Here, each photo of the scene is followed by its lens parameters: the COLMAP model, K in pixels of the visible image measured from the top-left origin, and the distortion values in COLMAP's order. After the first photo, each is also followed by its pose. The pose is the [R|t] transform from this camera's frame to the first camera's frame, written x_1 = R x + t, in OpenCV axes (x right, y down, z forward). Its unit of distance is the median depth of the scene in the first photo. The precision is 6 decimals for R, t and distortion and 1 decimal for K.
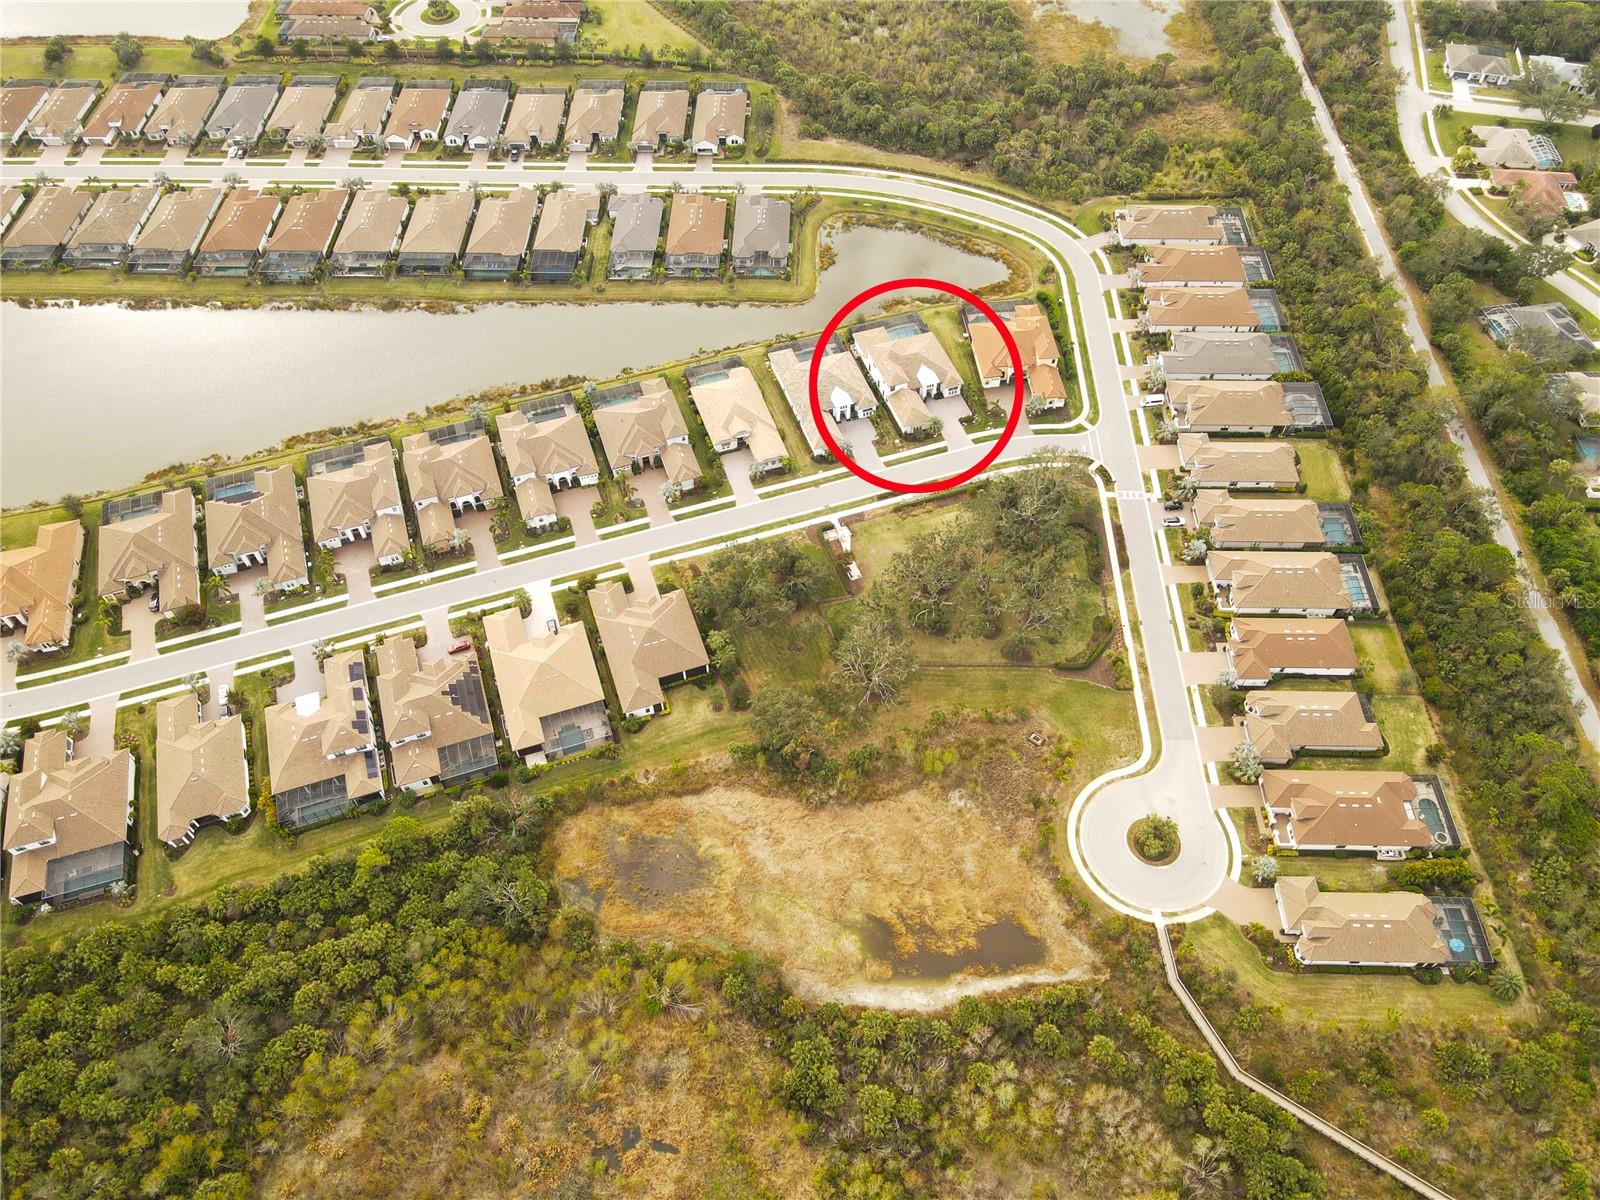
lens RADIAL K [[1146.3, 0, 800.0], [0, 1146.3, 600.0], [0, 0, 1]] dist [-0.006369, 0.001184]
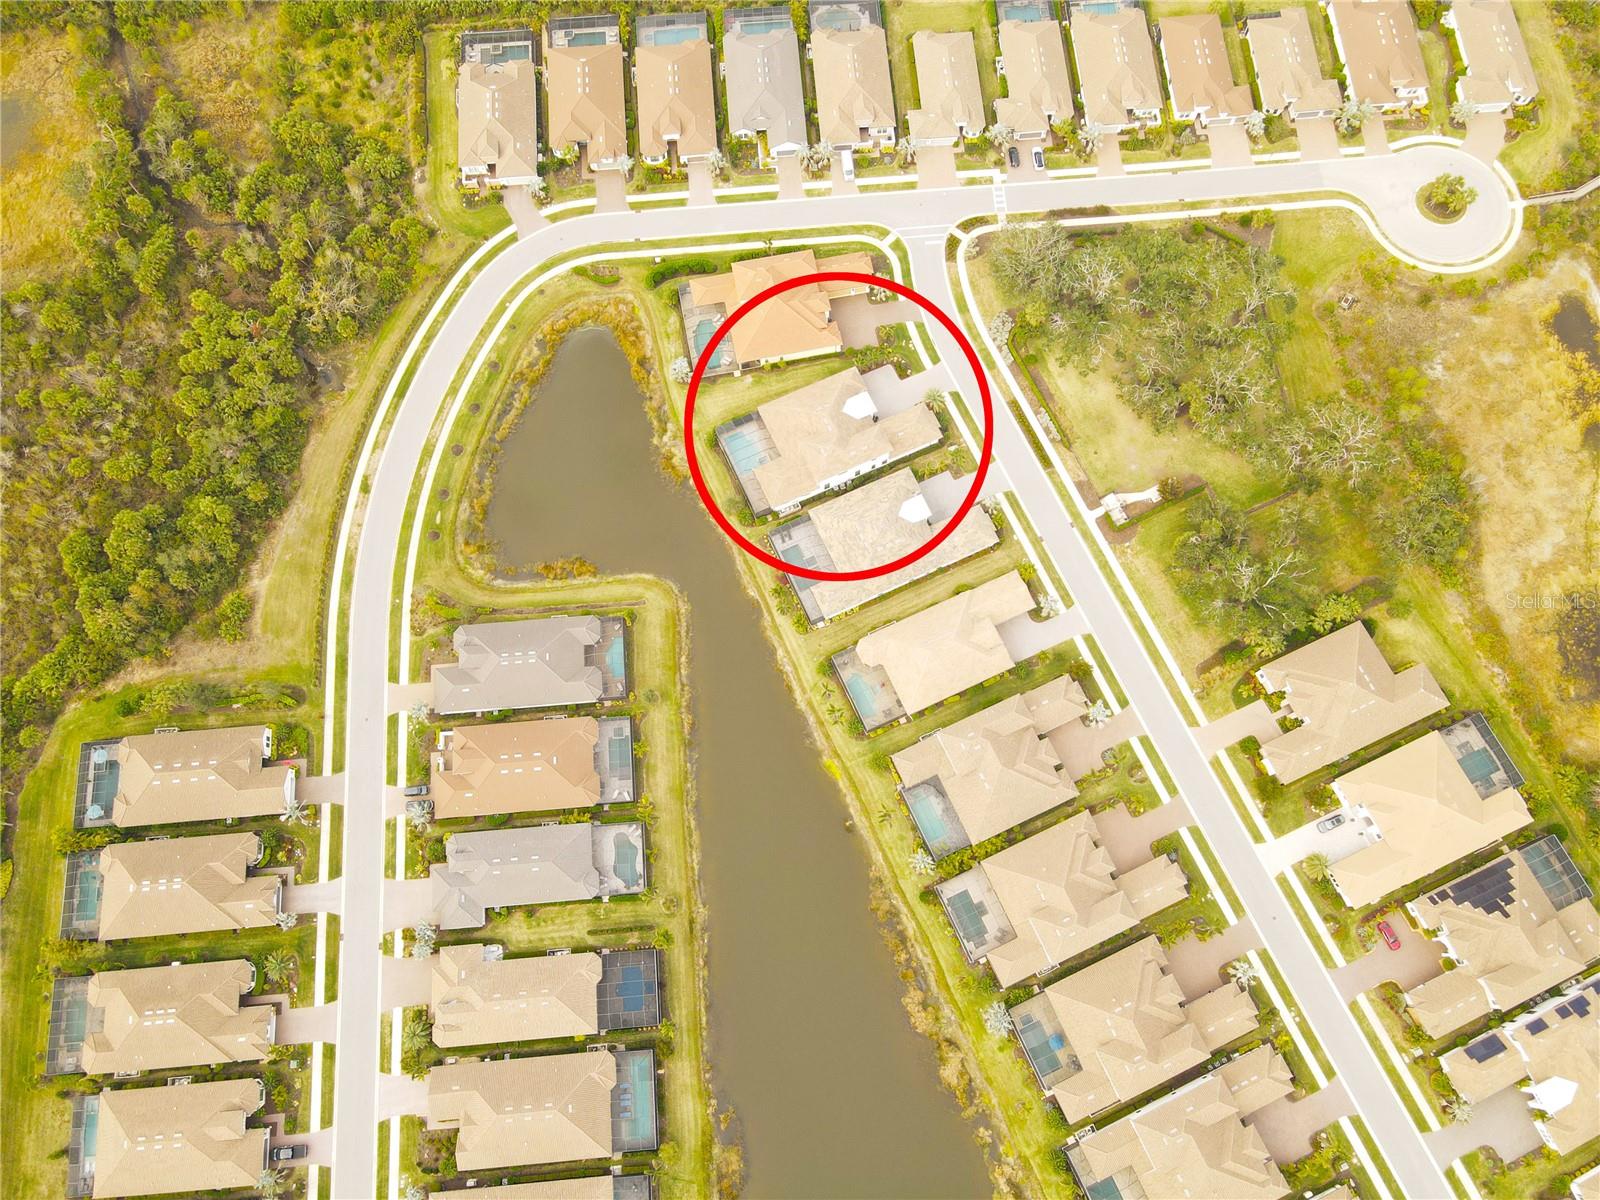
lens RADIAL K [[1184.3, 0, 815.7], [0, 1184.3, 603.8], [0, 0, 1]] dist [0.011521, 0.008763]
pose [[-0.098920, -0.952919, 0.286635, -0.247228], [0.803934, 0.093224, 0.587366, -0.702418], [-0.586434, 0.288537, 0.756863, 0.488269]]
